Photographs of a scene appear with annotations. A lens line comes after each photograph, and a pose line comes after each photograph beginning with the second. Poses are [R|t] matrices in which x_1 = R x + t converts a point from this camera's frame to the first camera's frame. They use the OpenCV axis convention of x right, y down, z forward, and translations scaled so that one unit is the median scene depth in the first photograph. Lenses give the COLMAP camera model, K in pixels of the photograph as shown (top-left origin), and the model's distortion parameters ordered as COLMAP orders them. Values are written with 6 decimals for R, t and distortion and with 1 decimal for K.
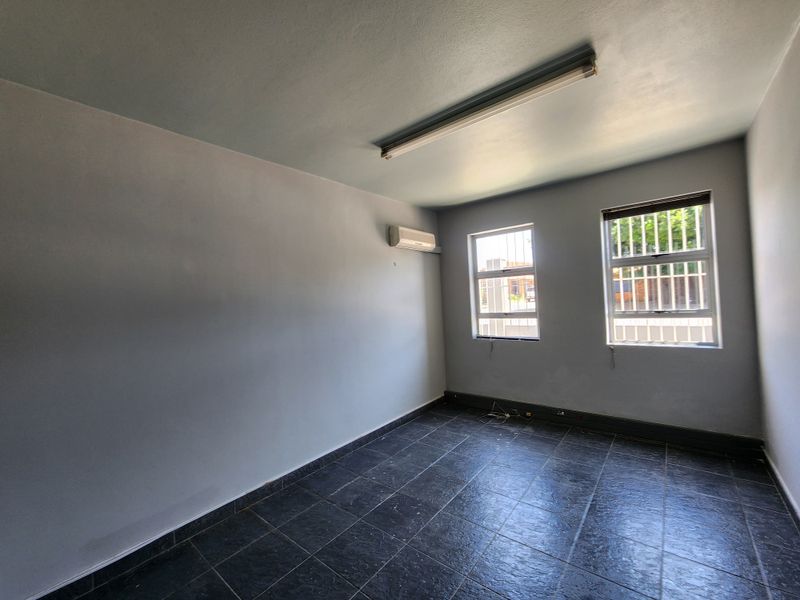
lens RADIAL K [[331.6, 0, 398.1], [0, 331.6, 295.3], [0, 0, 1]] dist [0.000901, -0.000089]
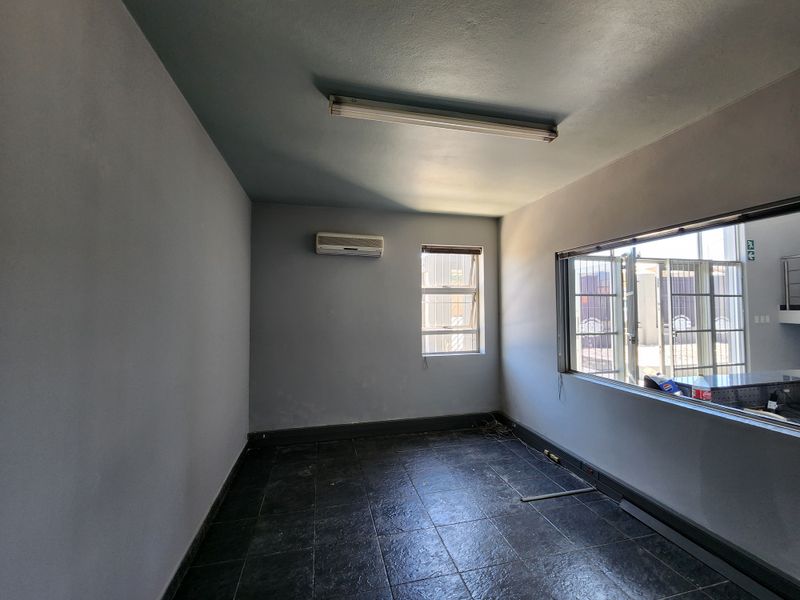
lens RADIAL K [[331.6, 0, 398.1], [0, 331.6, 295.3], [0, 0, 1]] dist [0.000901, -0.000089]
pose [[0.599220, 0.079977, 0.796580, -0.486176], [-0.028351, 0.996493, -0.078722, 0.031483], [-0.800082, 0.024588, 0.599386, 0.468972]]
